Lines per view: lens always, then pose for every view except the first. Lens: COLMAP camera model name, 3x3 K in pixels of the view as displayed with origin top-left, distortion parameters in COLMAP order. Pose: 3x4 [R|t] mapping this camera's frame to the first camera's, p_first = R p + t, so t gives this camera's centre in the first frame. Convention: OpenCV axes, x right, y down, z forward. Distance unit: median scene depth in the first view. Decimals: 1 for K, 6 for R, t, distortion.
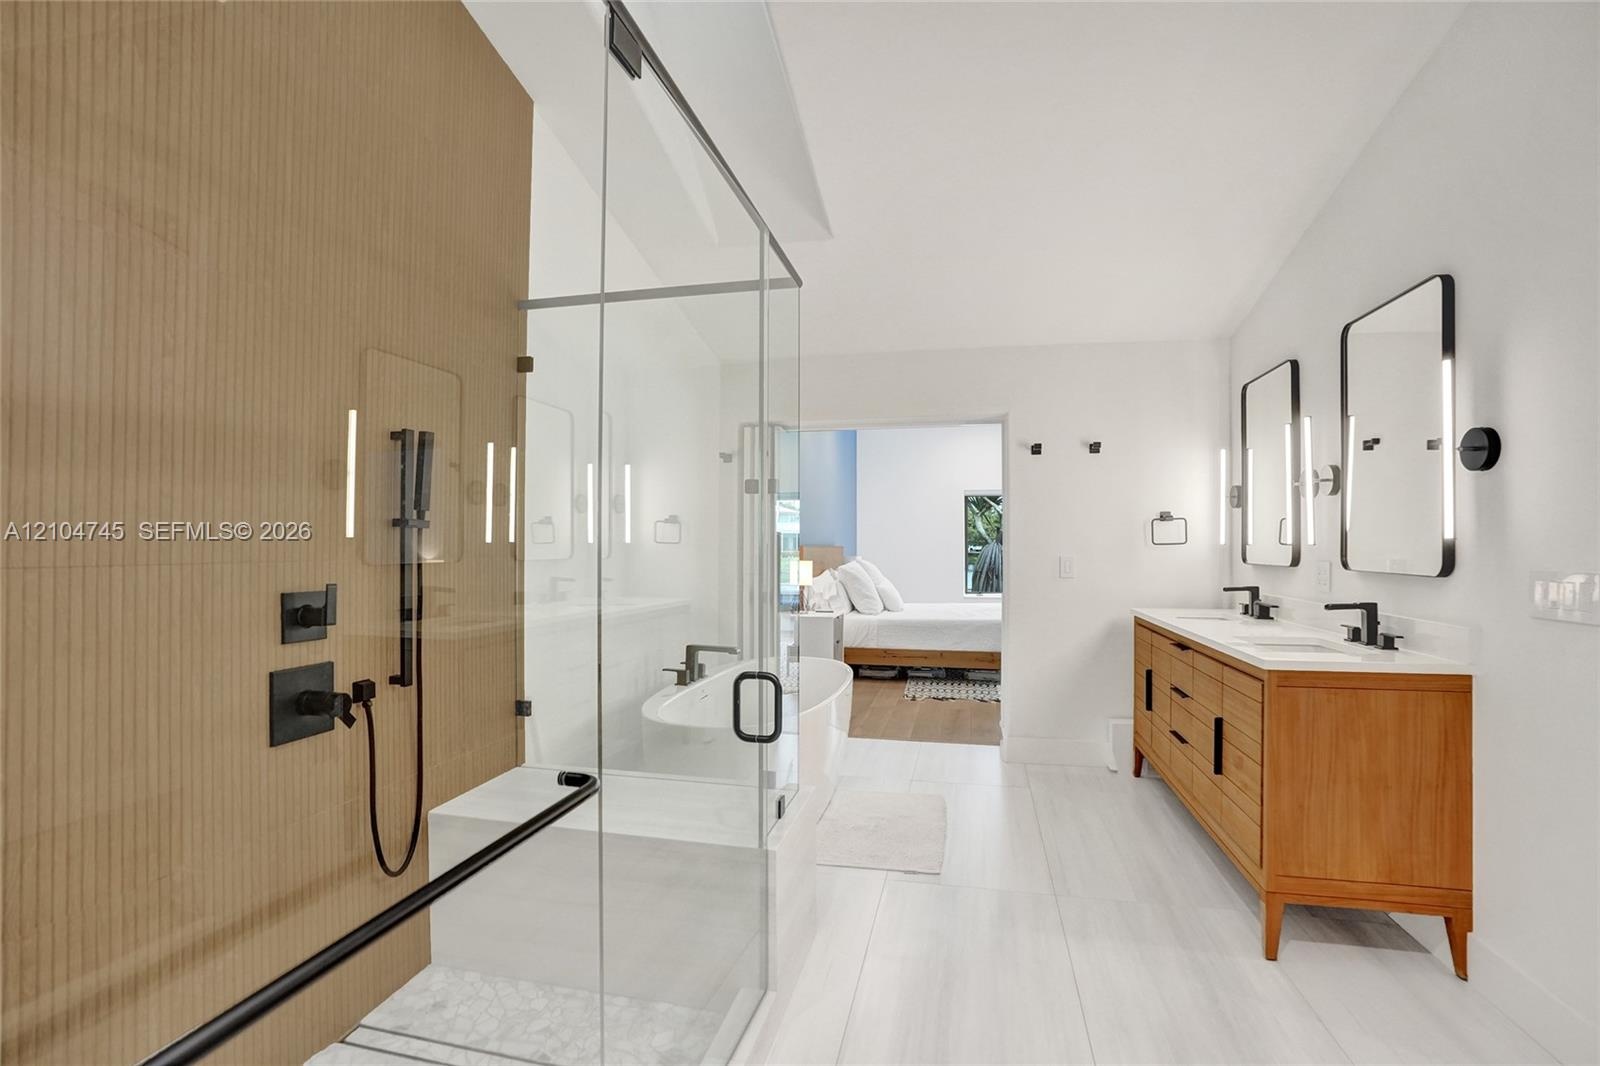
lens RADIAL K [[748.7, 0, 796.0], [0, 748.7, 540.4], [0, 0, 1]] dist [-0.064696, 0.025922]
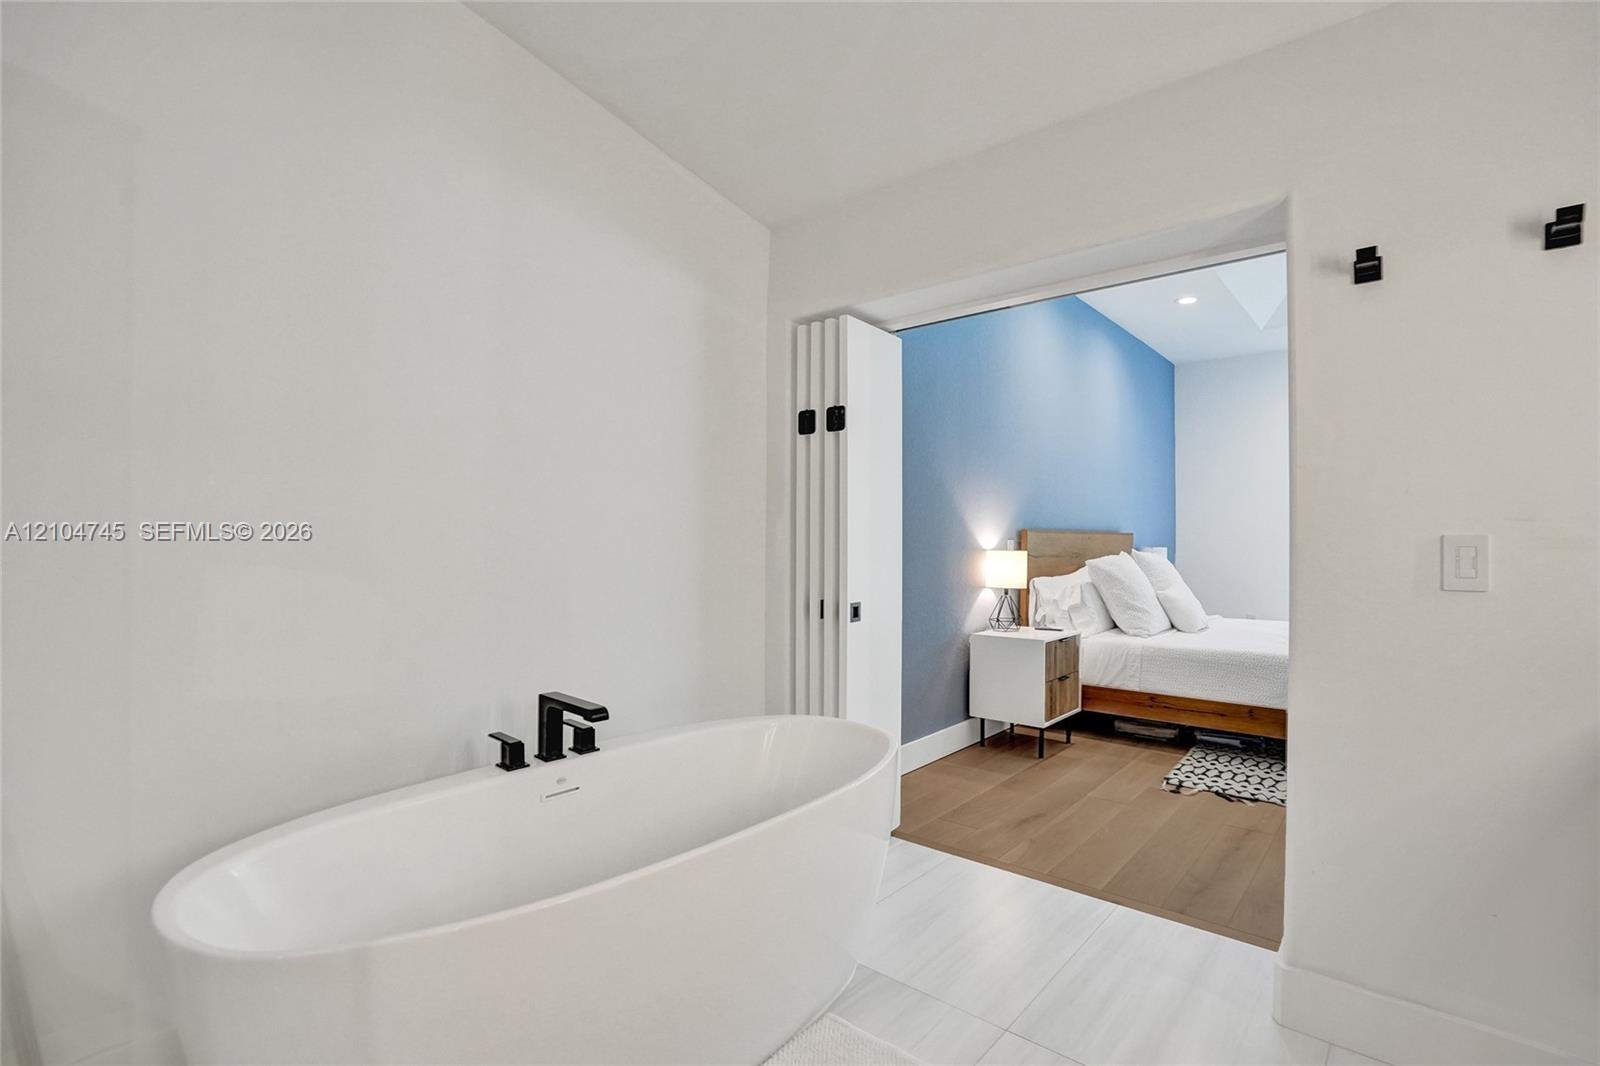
lens RADIAL K [[748.7, 0, 796.0], [0, 748.7, 540.4], [0, 0, 1]] dist [-0.064696, 0.025922]
pose [[0.881695, -0.001095, -0.471819, 0.349948], [0.003444, 0.999986, 0.004115, 0.032204], [0.471807, -0.005254, 0.881686, 0.755226]]
